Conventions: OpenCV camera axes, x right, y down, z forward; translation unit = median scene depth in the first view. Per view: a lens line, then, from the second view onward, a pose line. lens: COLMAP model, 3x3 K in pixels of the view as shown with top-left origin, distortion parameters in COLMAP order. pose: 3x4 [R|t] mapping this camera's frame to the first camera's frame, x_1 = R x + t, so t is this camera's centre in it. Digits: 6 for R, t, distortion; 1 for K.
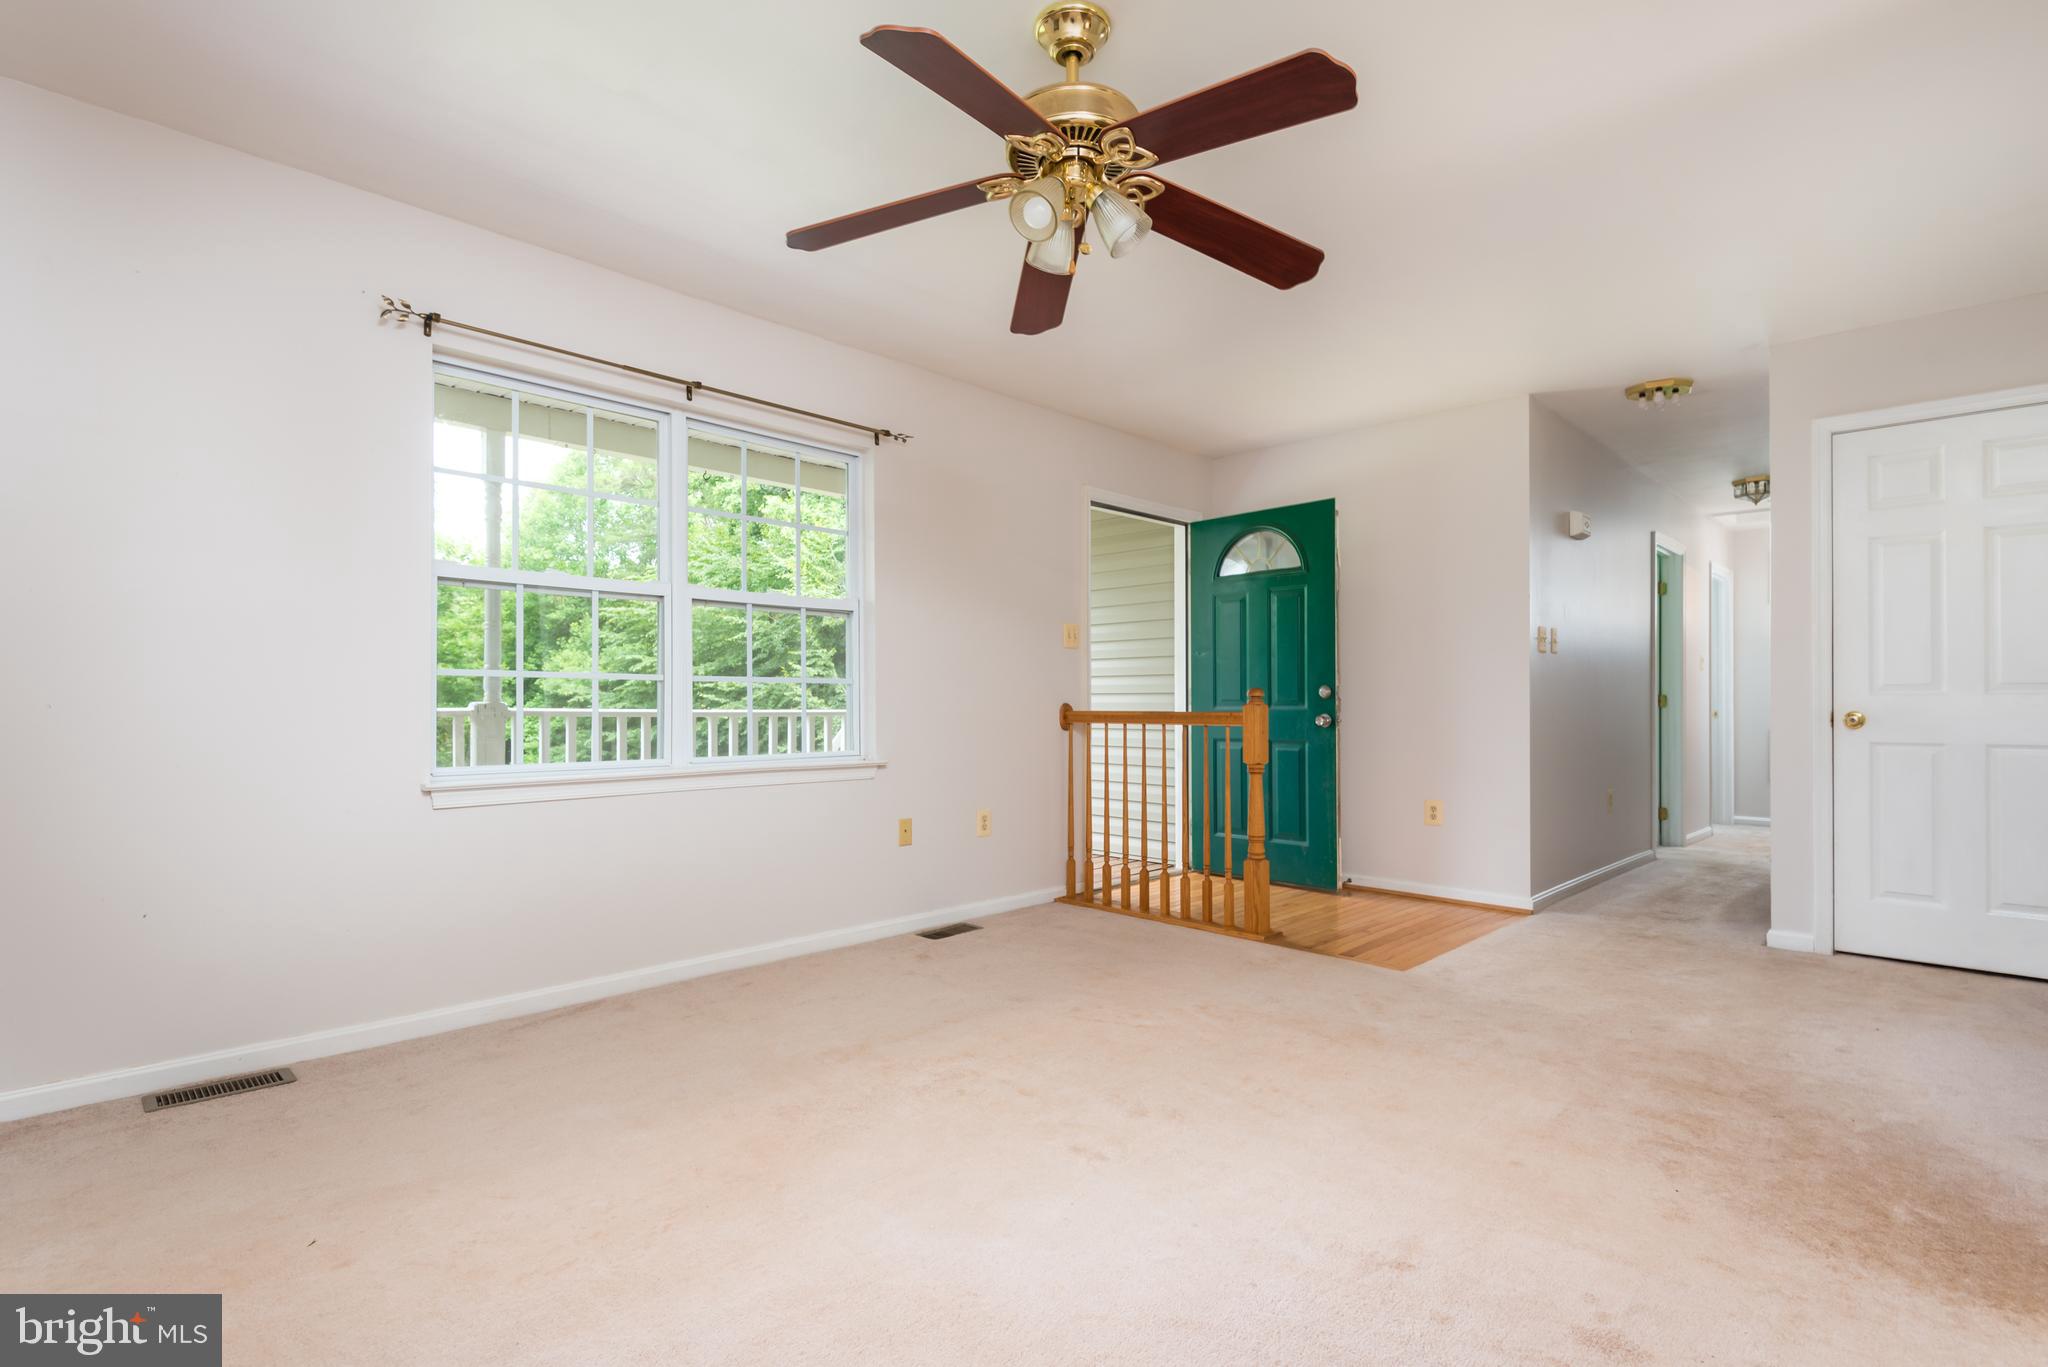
lens RADIAL K [[984.3, 0, 1025.6], [0, 984.3, 705.4], [0, 0, 1]] dist [0.014579, -0.000203]
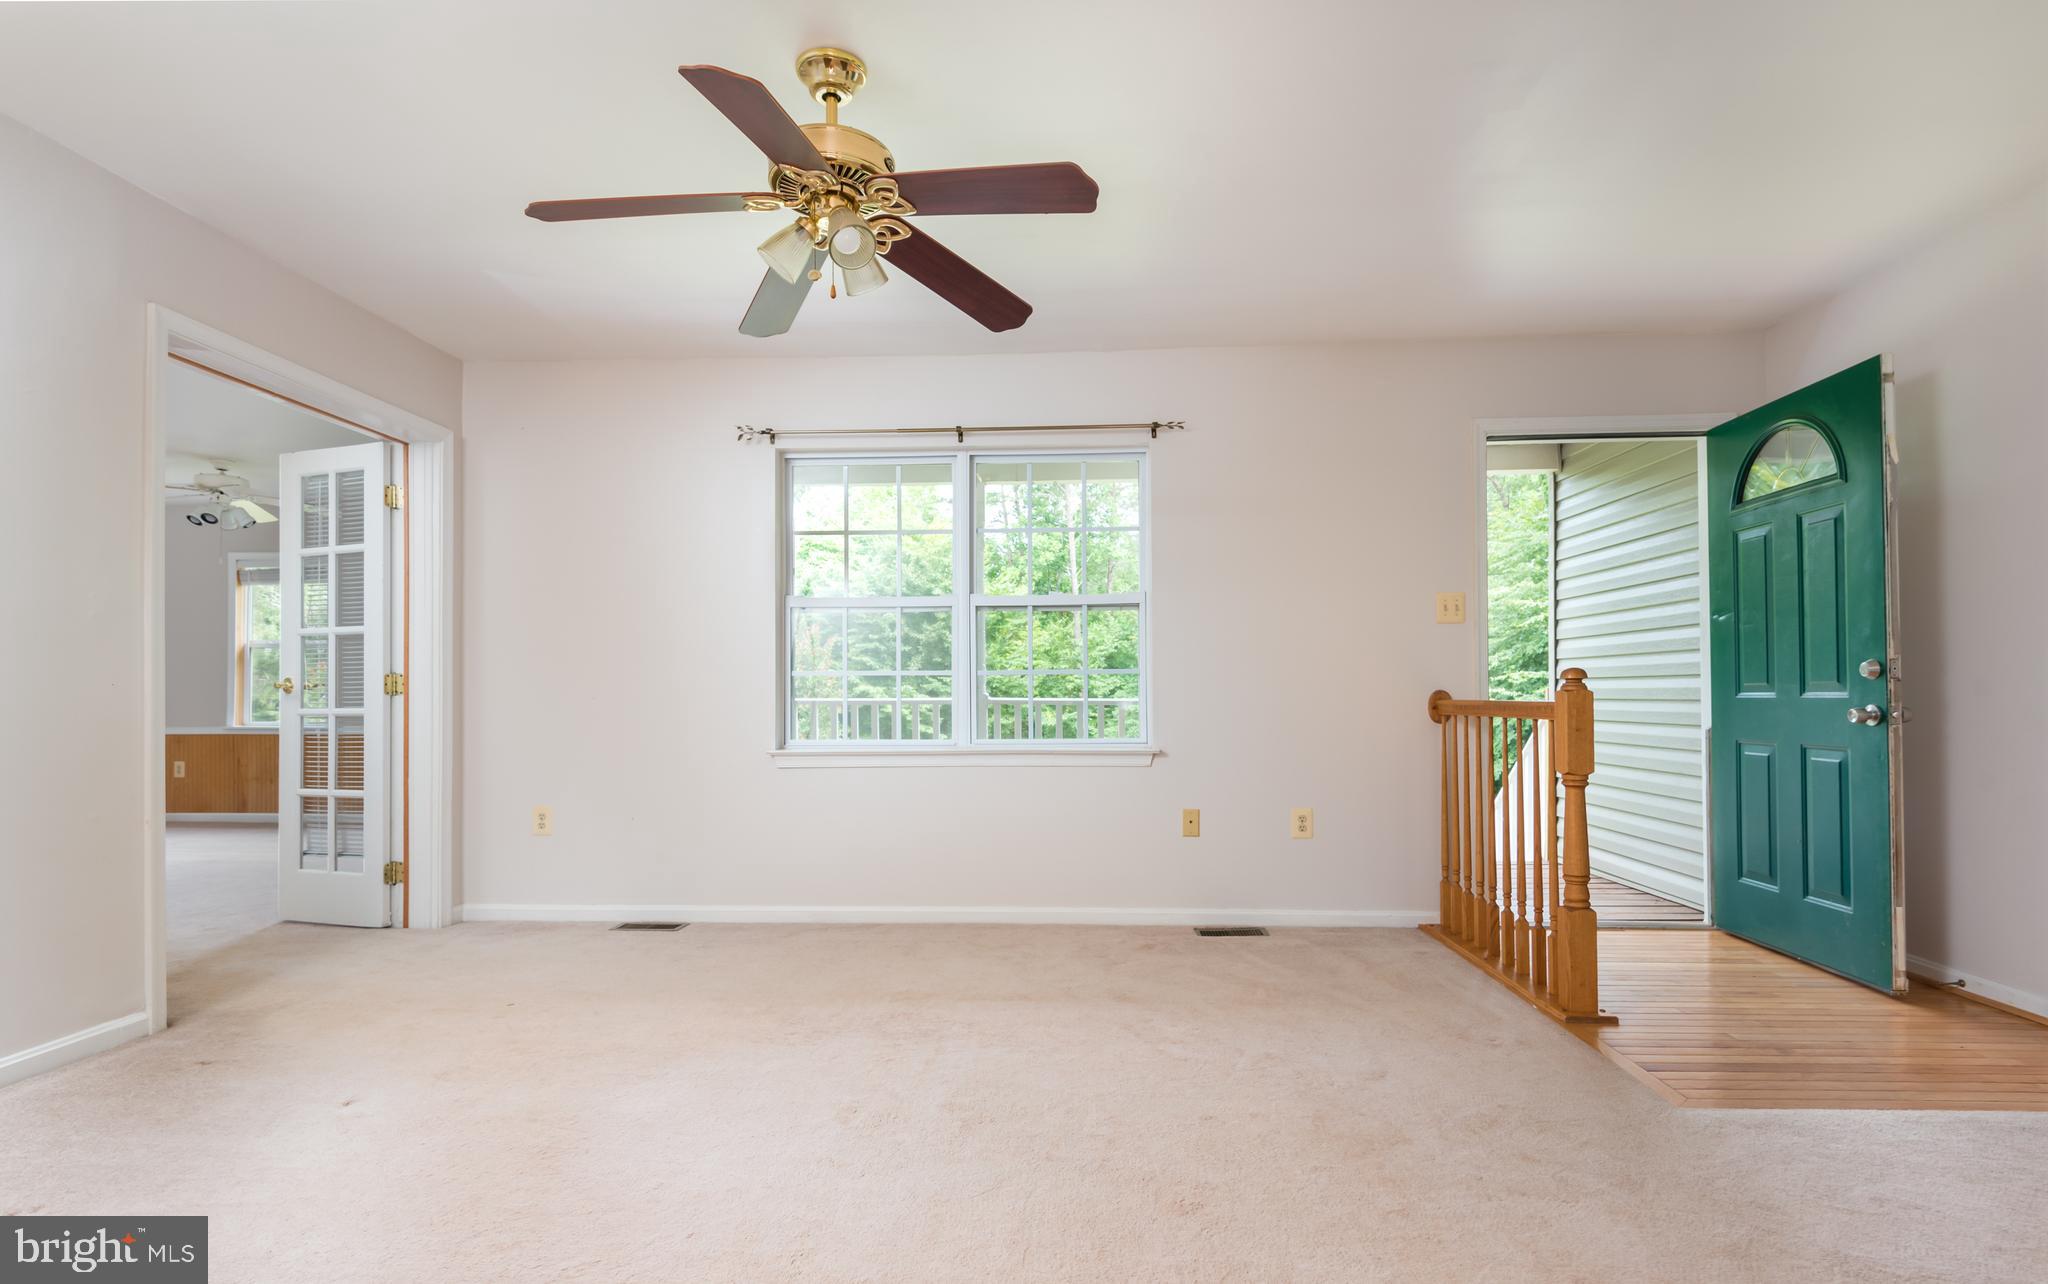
lens RADIAL K [[980.9, 0, 1023.0], [0, 980.9, 682.8], [0, 0, 1]] dist [0.001269, -0.000235]
pose [[0.657131, -0.015414, -0.753619, 0.509512], [0.004223, 0.999850, -0.016768, 0.004648], [0.753764, 0.007836, 0.657098, 0.230135]]
